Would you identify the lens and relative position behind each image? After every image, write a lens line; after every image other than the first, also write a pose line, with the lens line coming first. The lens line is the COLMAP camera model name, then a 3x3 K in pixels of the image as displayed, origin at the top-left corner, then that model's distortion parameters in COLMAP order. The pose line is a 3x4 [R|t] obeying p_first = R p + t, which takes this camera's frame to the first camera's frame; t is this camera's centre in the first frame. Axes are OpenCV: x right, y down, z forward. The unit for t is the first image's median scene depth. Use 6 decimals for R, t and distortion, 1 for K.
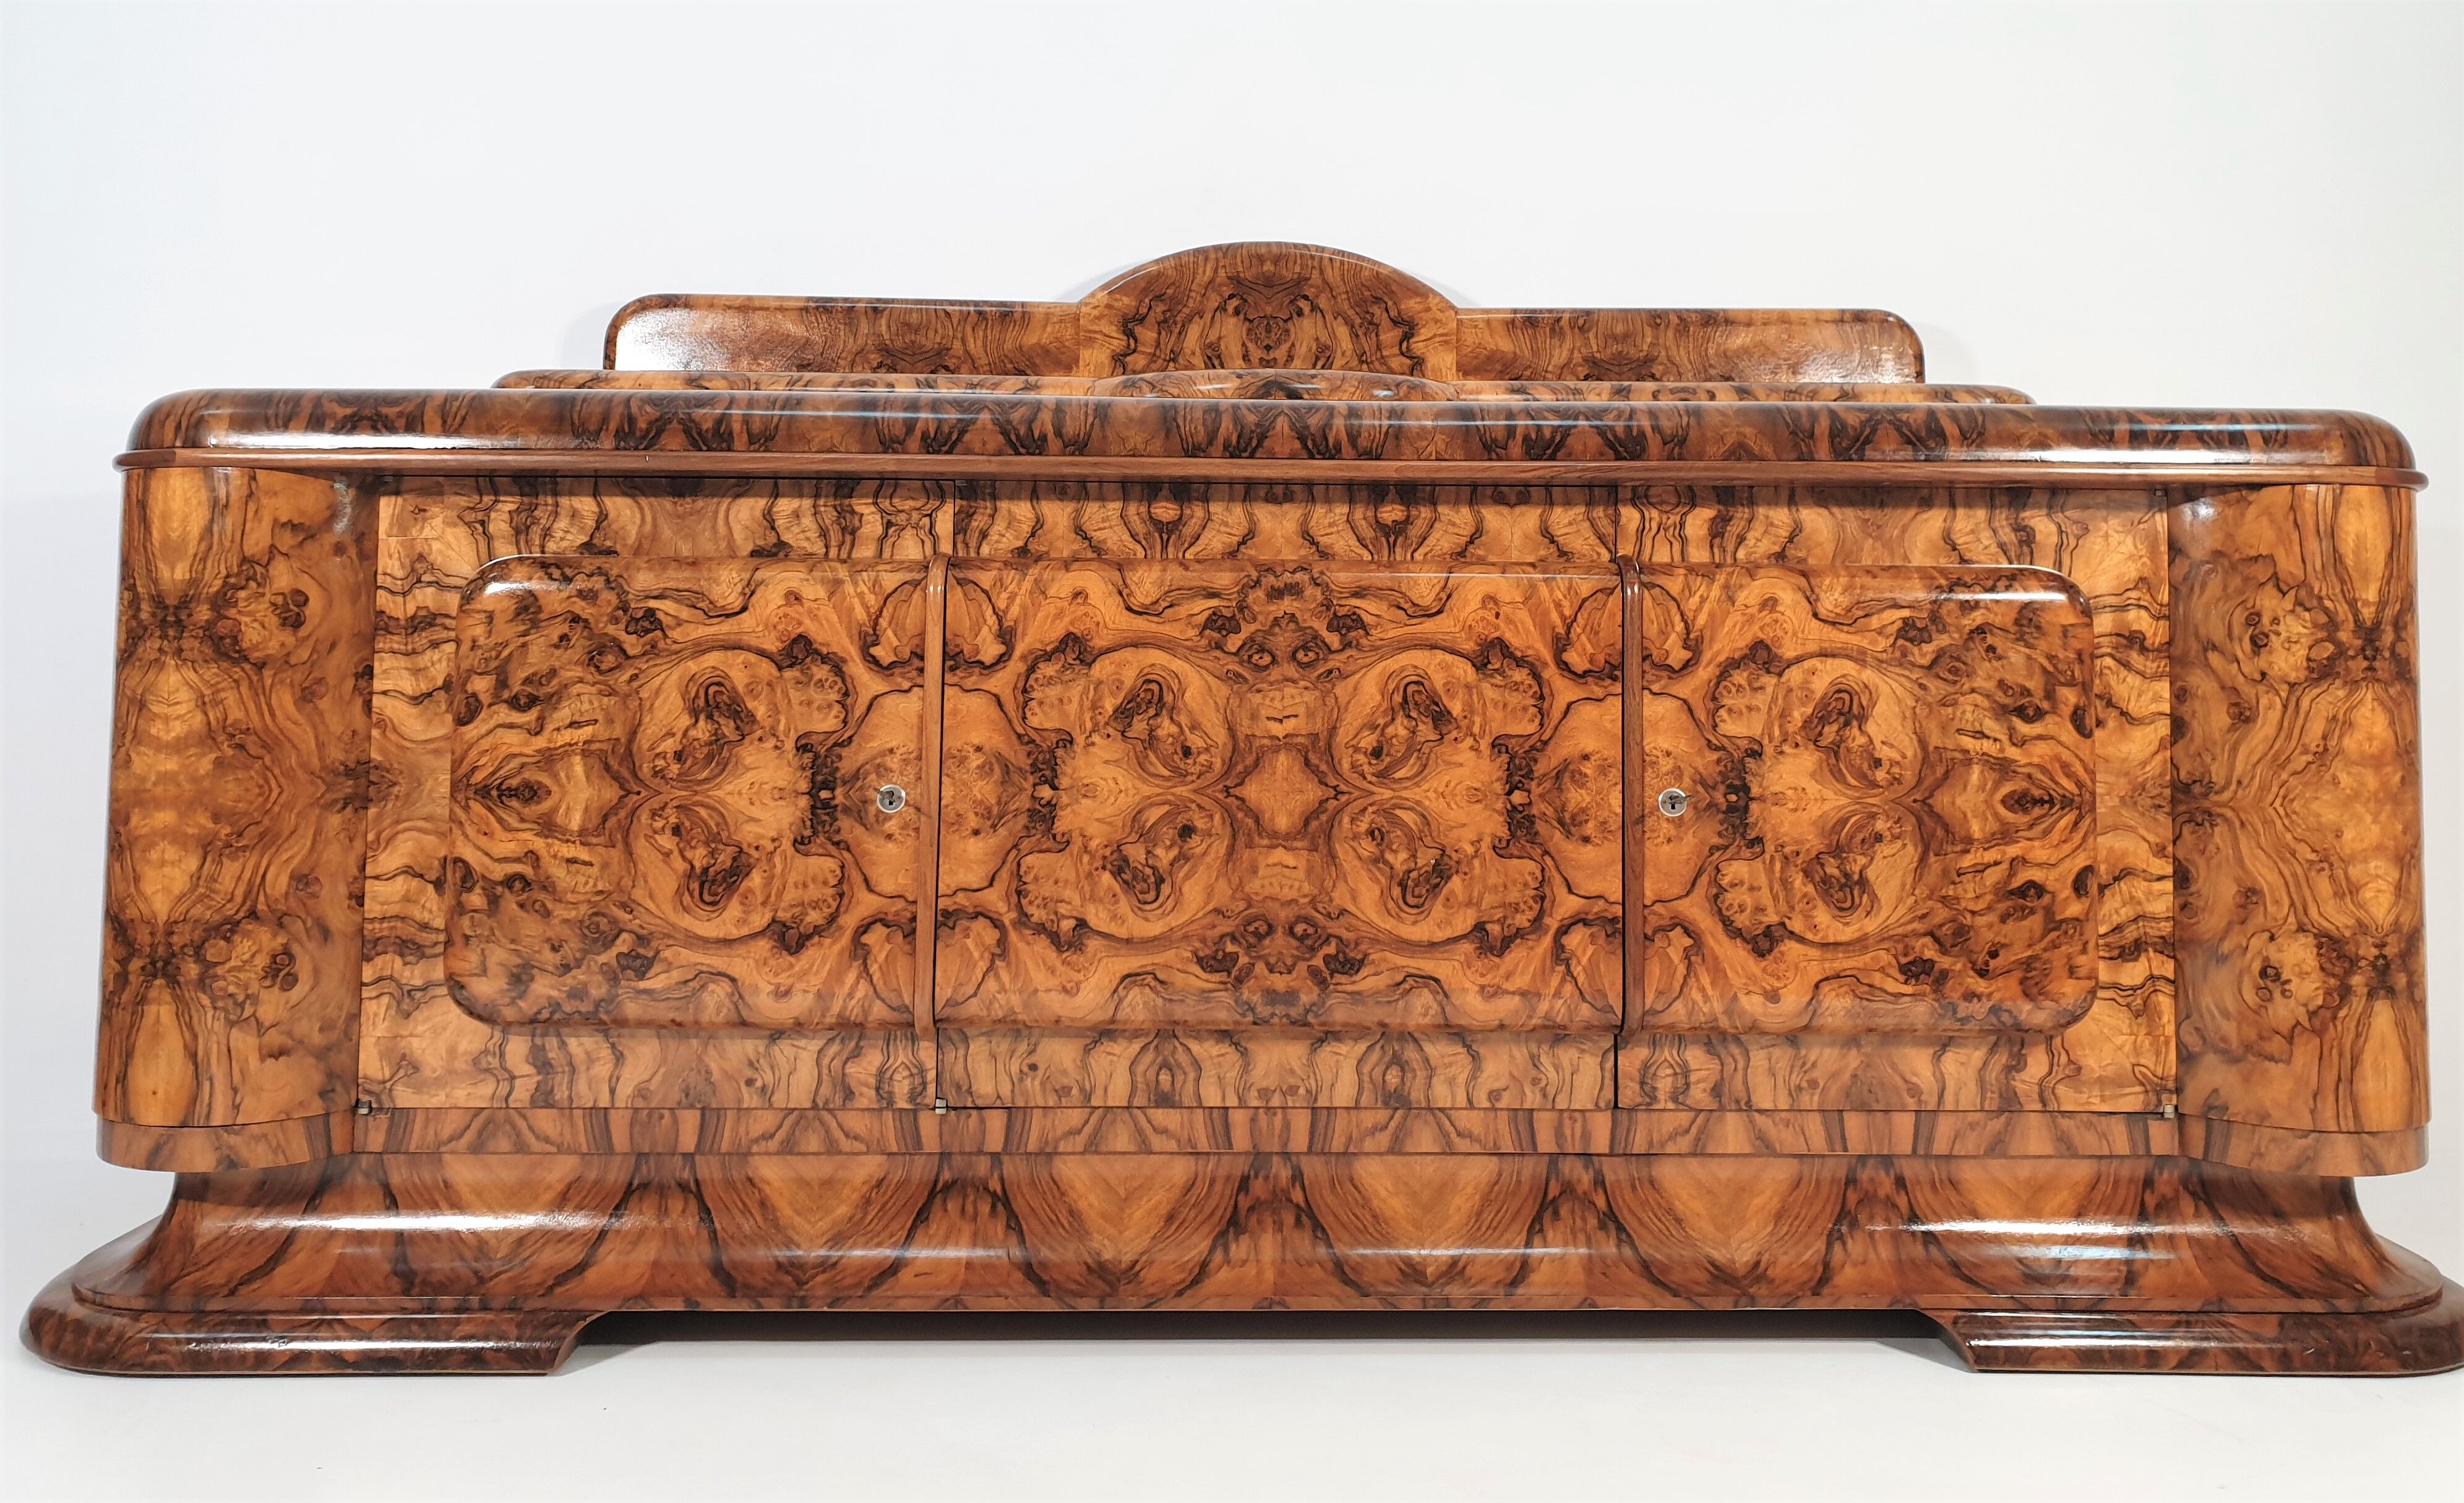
lens RADIAL K [[1899.0, 0, 1256.0], [0, 1899.0, 552.2], [0, 0, 1]] dist [0.005226, -0.005101]
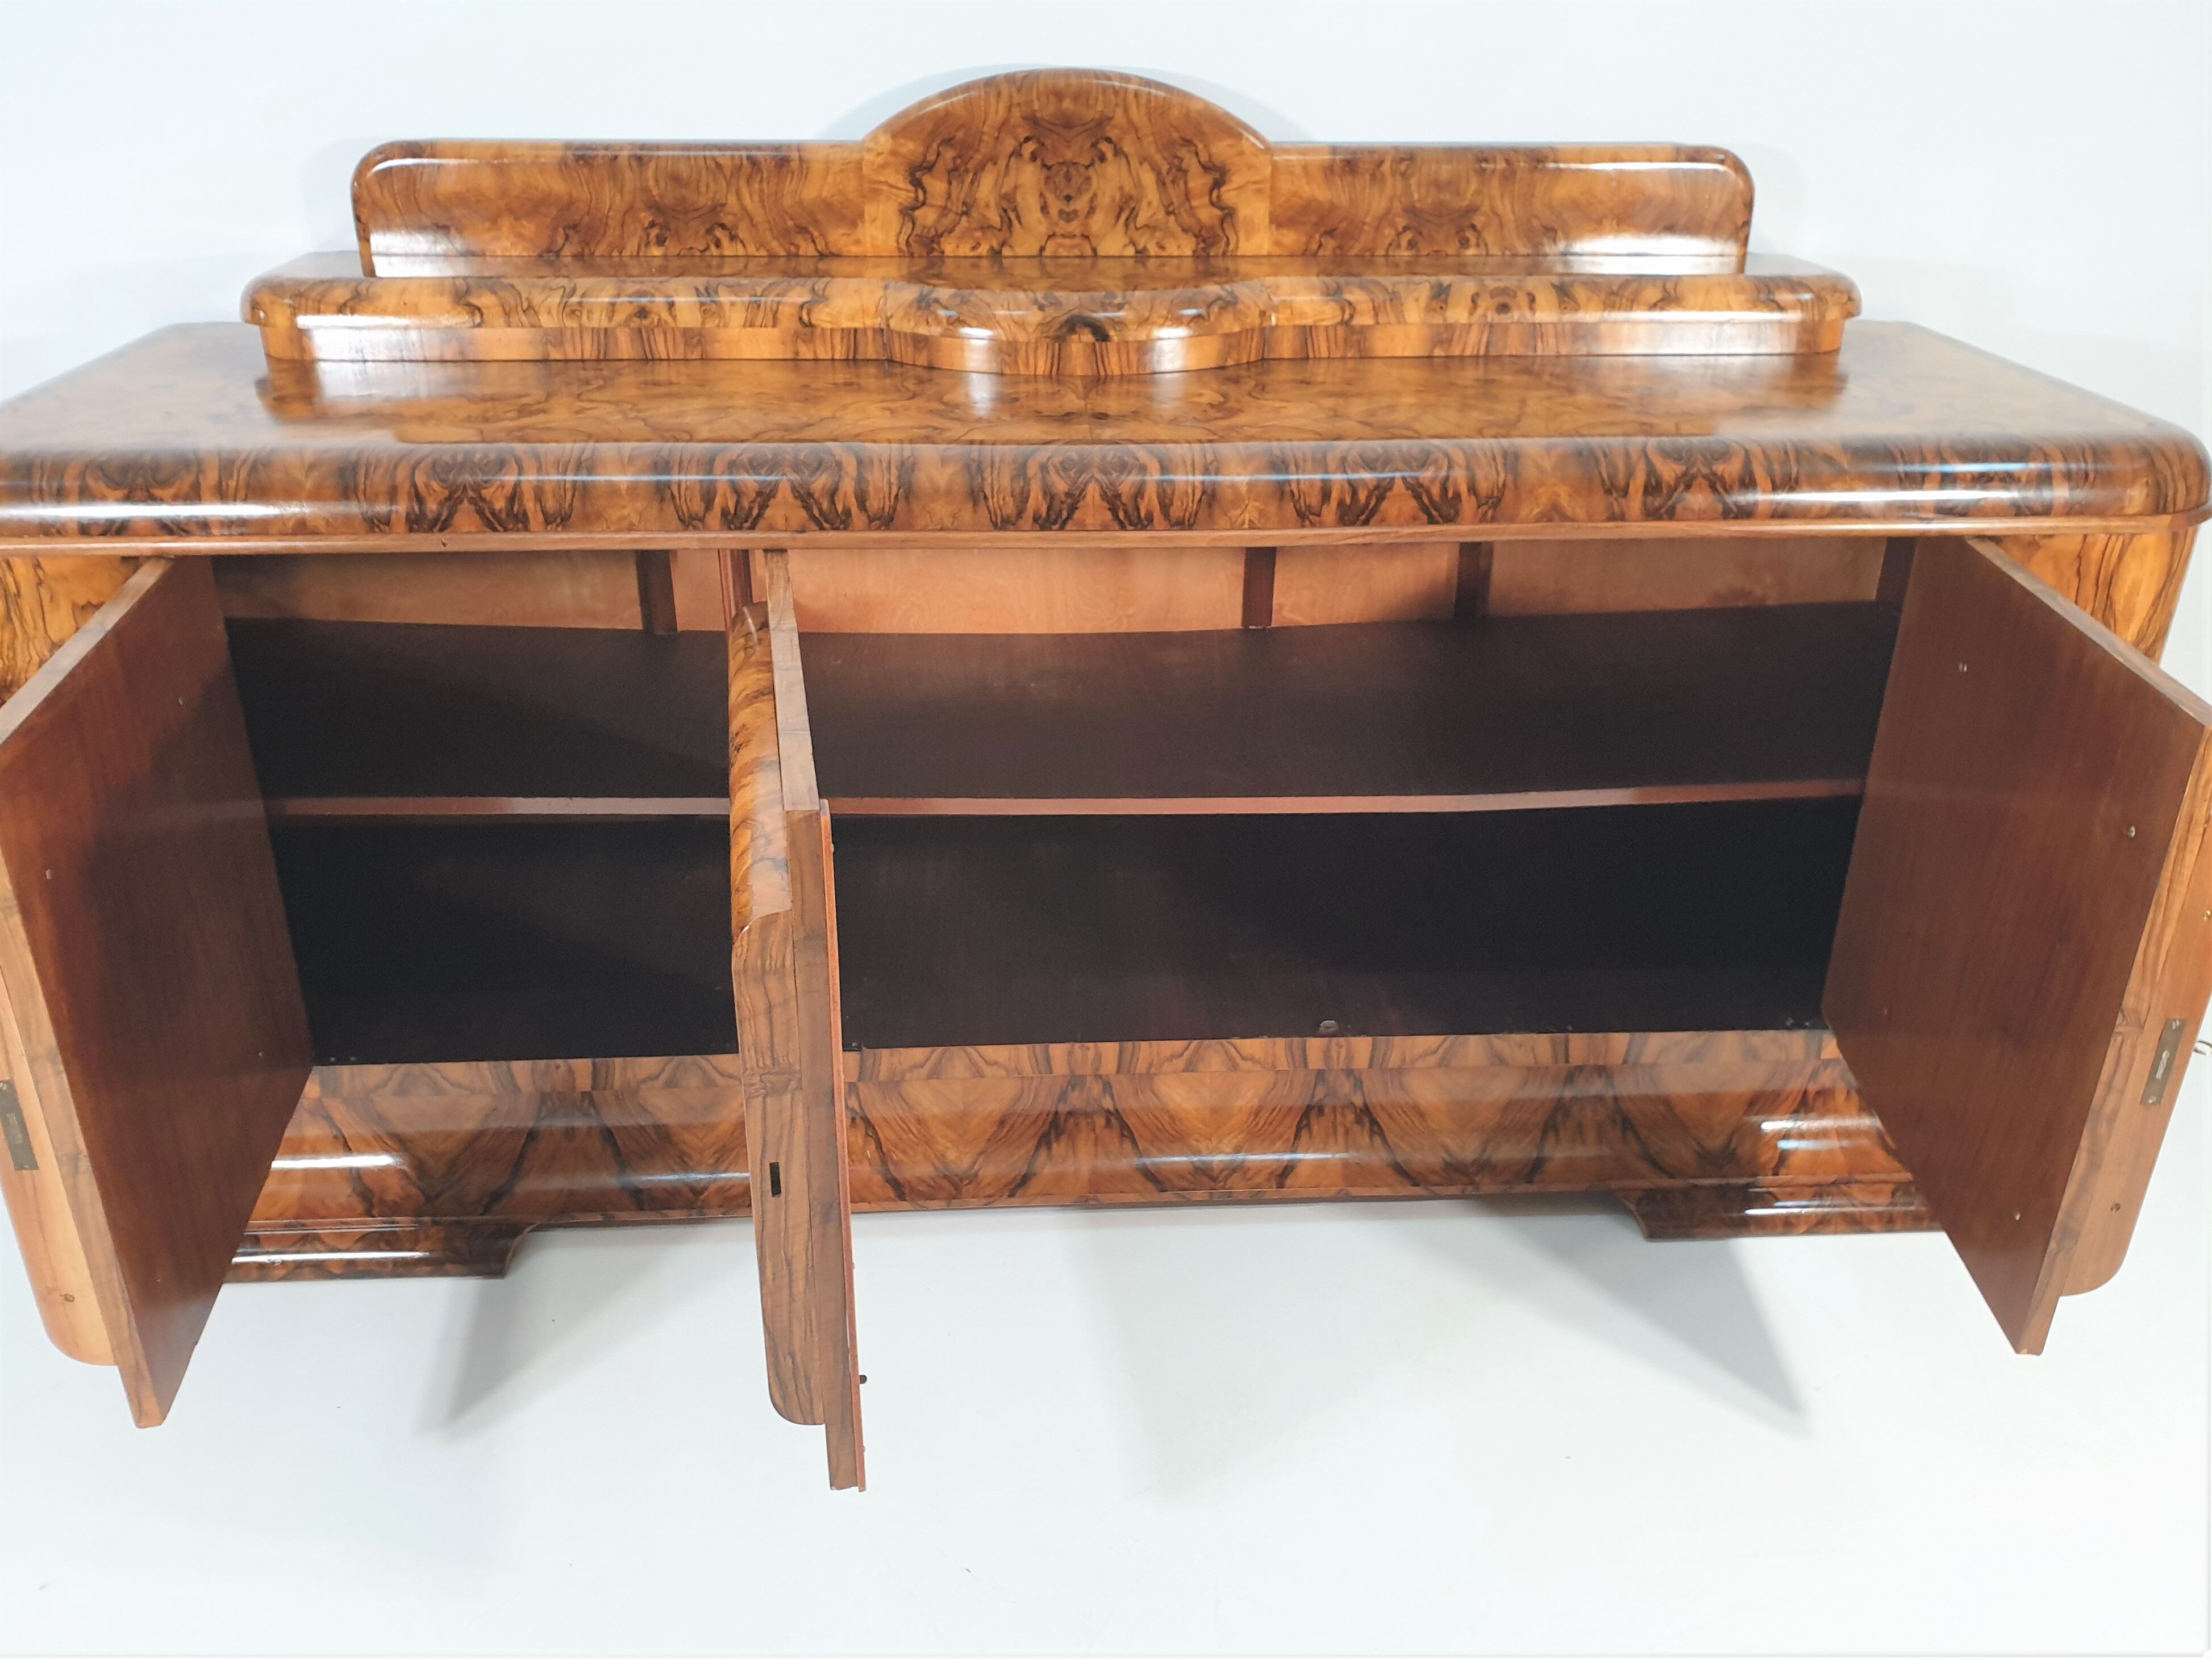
lens RADIAL K [[1795.7, 0, 1114.9], [0, 1795.7, 853.2], [0, 0, 1]] dist [-0.003035, 0.003872]
pose [[0.999158, -0.018007, 0.036864, -0.012135], [-0.002817, 0.866302, 0.499513, -0.366971], [-0.040930, -0.499197, 0.865522, 0.105896]]
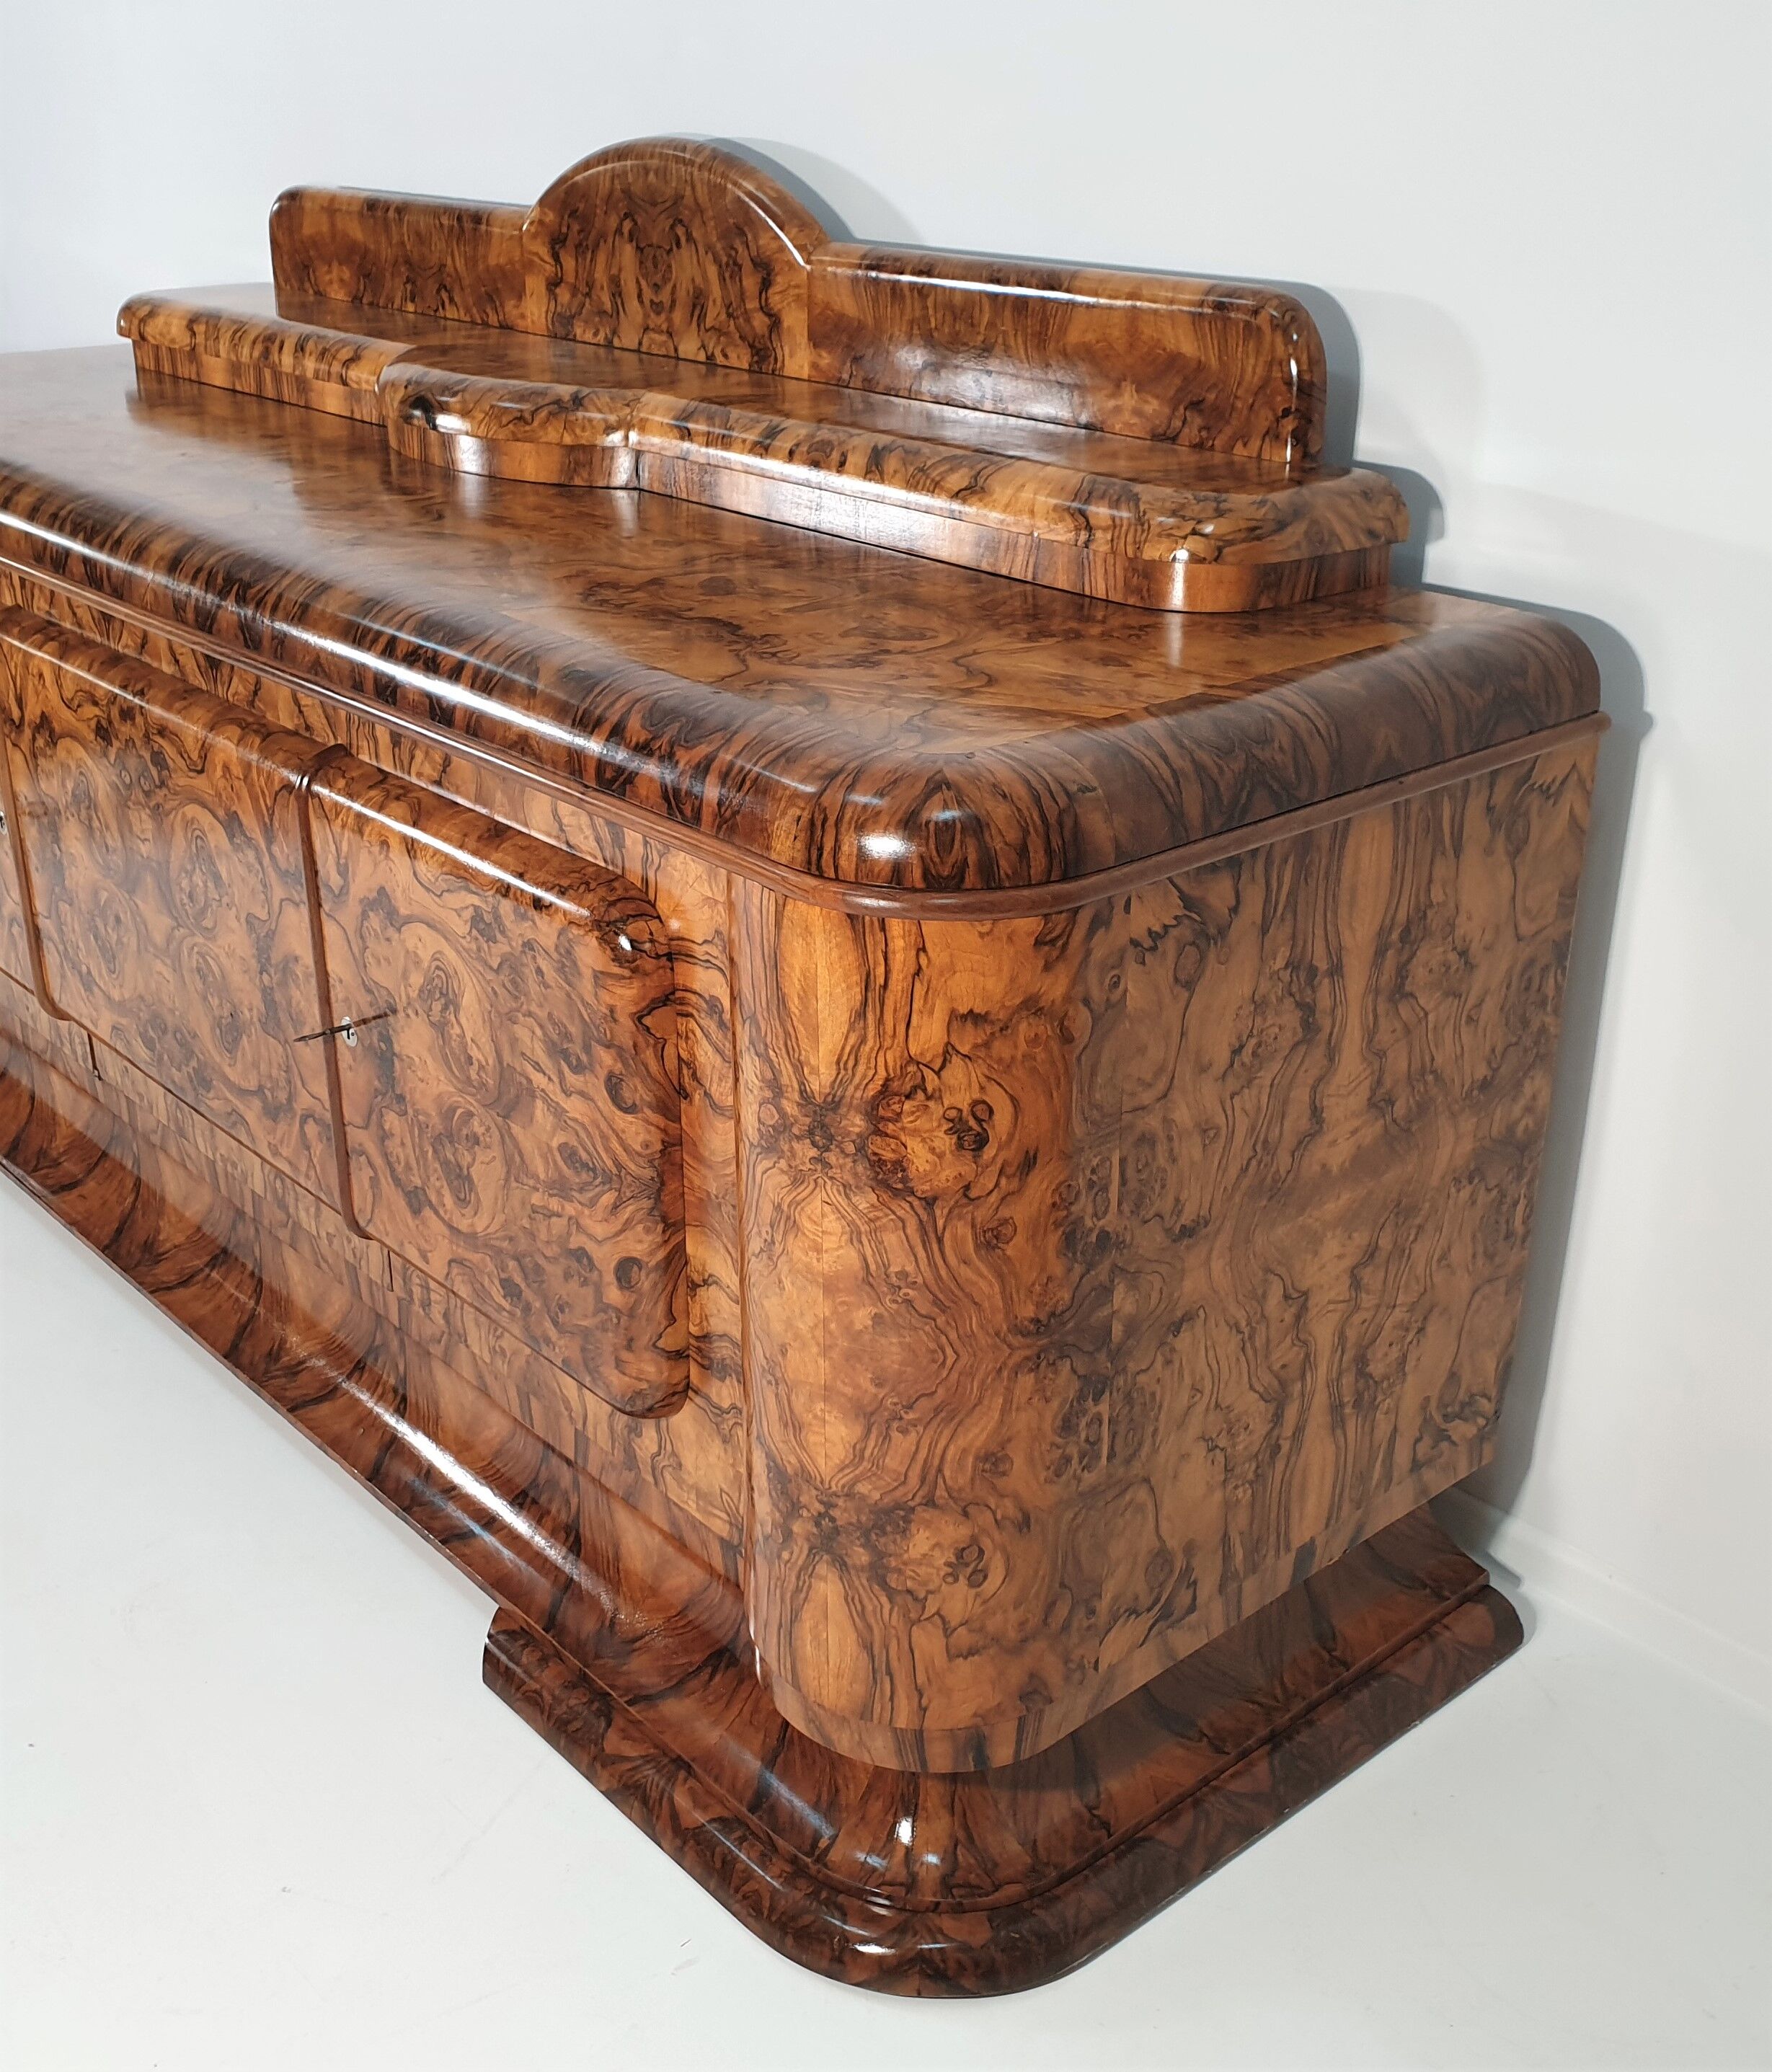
lens RADIAL K [[2264.6, 0, 886.0], [0, 2264.6, 1036.0], [0, 0, 1]] dist [0.073461, -0.003287]
pose [[0.650129, 0.299837, -0.698162, 1.142853], [0.049882, 0.900023, 0.432979, -0.321922], [0.758185, -0.316317, 0.570174, 0.576644]]
